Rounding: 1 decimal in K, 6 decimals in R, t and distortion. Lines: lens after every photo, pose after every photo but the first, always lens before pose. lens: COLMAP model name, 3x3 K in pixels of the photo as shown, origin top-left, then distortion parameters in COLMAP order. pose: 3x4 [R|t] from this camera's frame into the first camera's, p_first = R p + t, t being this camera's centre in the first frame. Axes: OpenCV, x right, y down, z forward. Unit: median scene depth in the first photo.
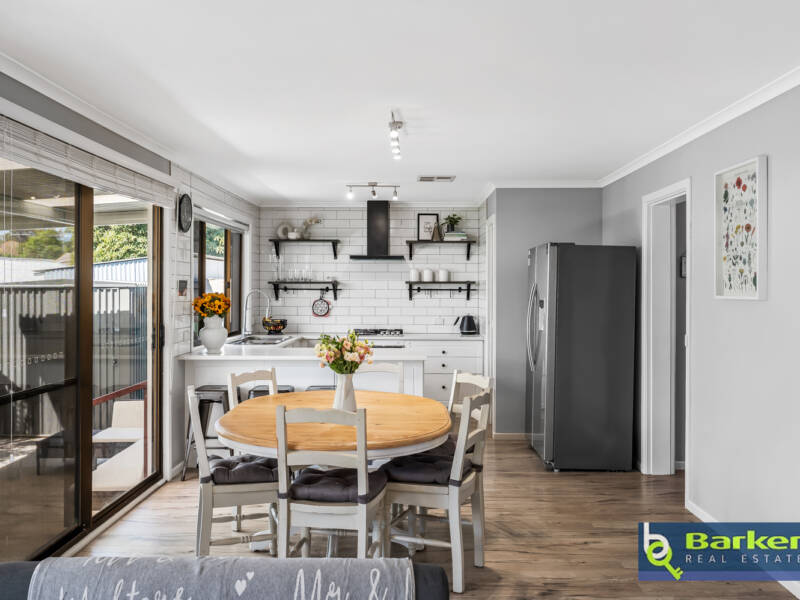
lens RADIAL K [[731.9, 0, 400.0], [0, 731.9, 300.0], [0, 0, 1]] dist [0.005127, 0.004011]
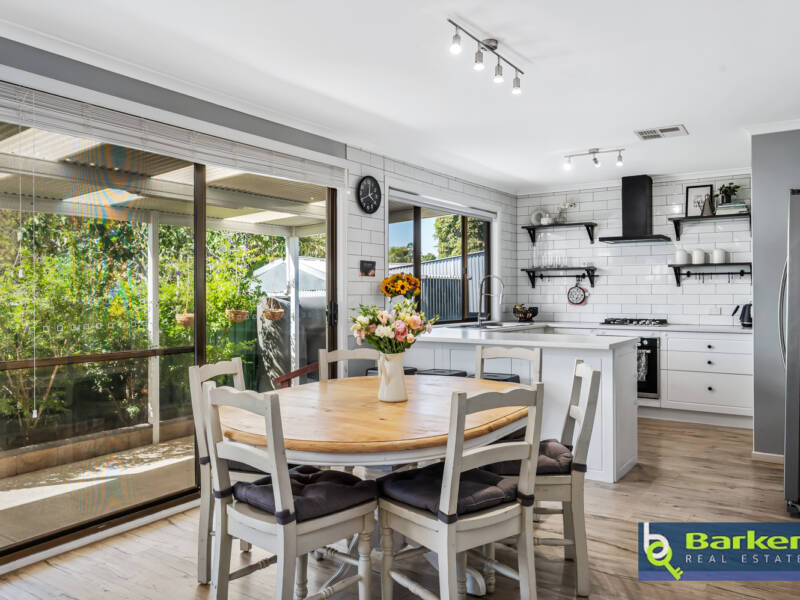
lens RADIAL K [[626.6, 0, 400.7], [0, 626.6, 292.4], [0, 0, 1]] dist [-0.001016, -0.002799]
pose [[0.839942, -0.006345, -0.542639, 0.143252], [-0.002688, 0.999871, -0.015852, 0.020321], [0.542669, 0.014774, 0.839817, 0.194537]]
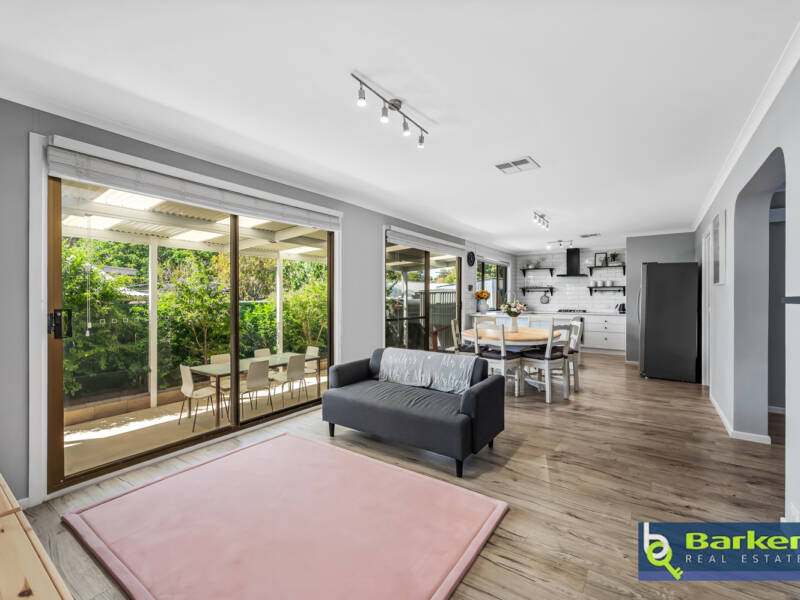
lens RADIAL K [[357.1, 0, 400.0], [0, 357.1, 300.0], [0, 0, 1]] dist [-0.001205, -0.001012]
pose [[0.823276, 0.003615, -0.567630, 0.141720], [-0.010018, 0.999917, -0.008162, 0.024996], [0.567553, 0.012406, 0.823243, -0.117499]]
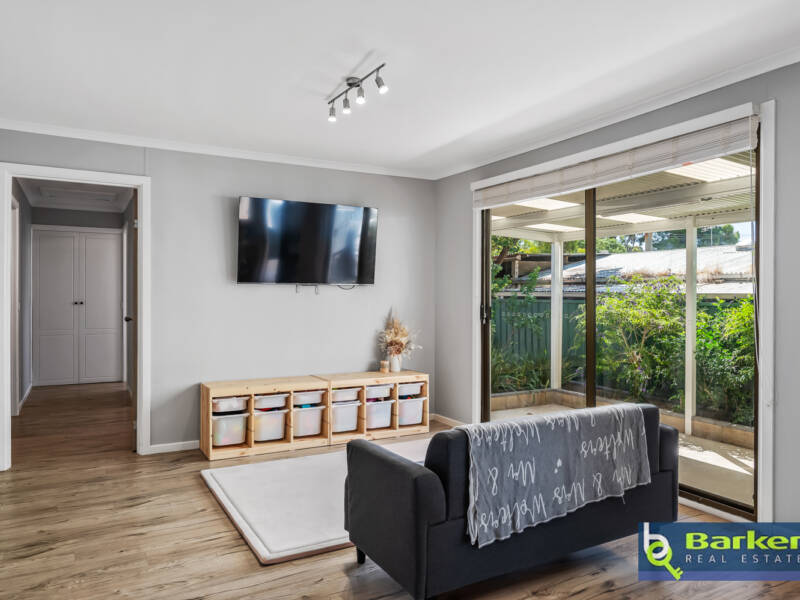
lens RADIAL K [[579.8, 0, 417.1], [0, 579.8, 300.3], [0, 0, 1]] dist [0.001122, -0.000668]
pose [[-0.854257, 0.000762, -0.519850, 0.155048], [-0.012861, 0.999662, 0.022599, 0.016283], [0.519691, 0.025992, -0.853959, 0.434772]]
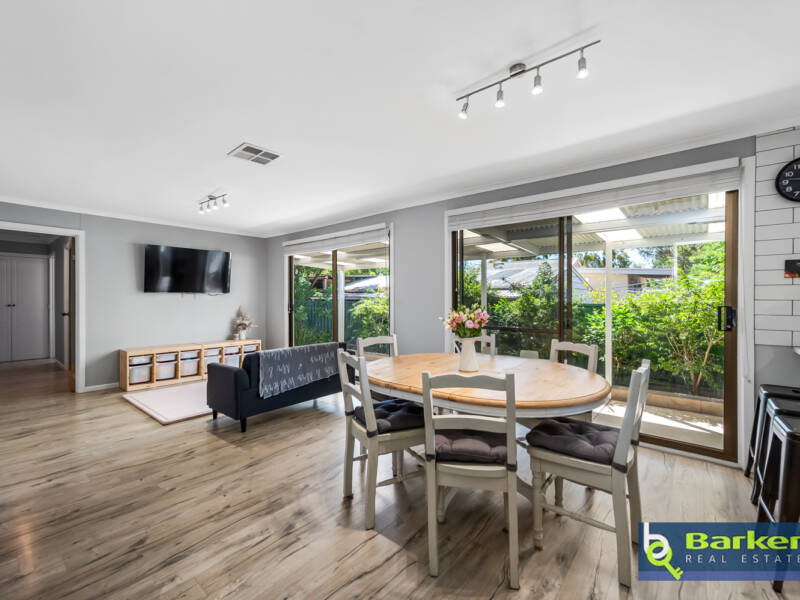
lens RADIAL K [[357.1, 0, 400.0], [0, 357.1, 300.0], [0, 0, 1]] dist [-0.001205, -0.001012]
pose [[-0.632608, 0.002503, -0.774468, 0.209281], [-0.012121, 0.999840, 0.013132, 0.013844], [0.774377, 0.017695, -0.632477, 0.595854]]
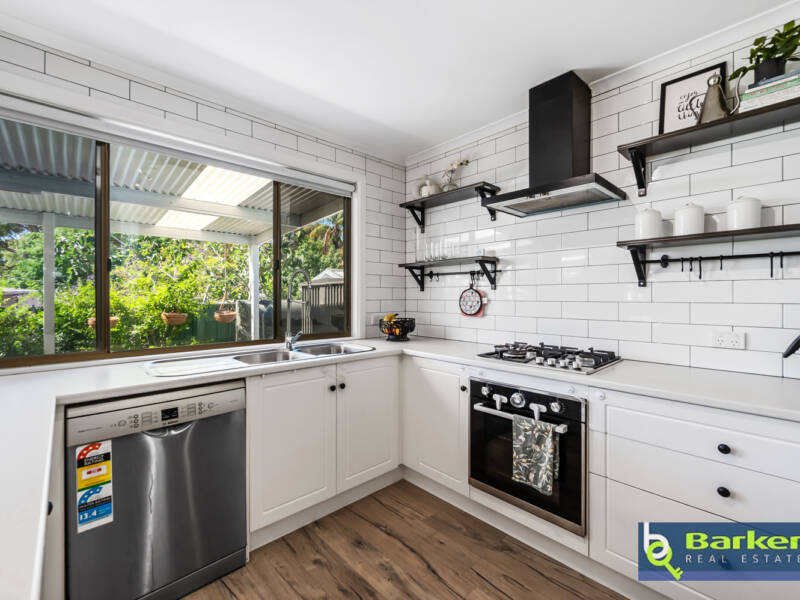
lens RADIAL K [[357.1, 0, 400.0], [0, 357.1, 300.0], [0, 0, 1]] dist [-0.001205, -0.001012]
pose [[0.700666, 0.003964, -0.713478, 0.066605], [-0.007895, 0.999966, -0.002197, 0.010095], [0.713445, 0.007172, 0.700674, 0.752515]]
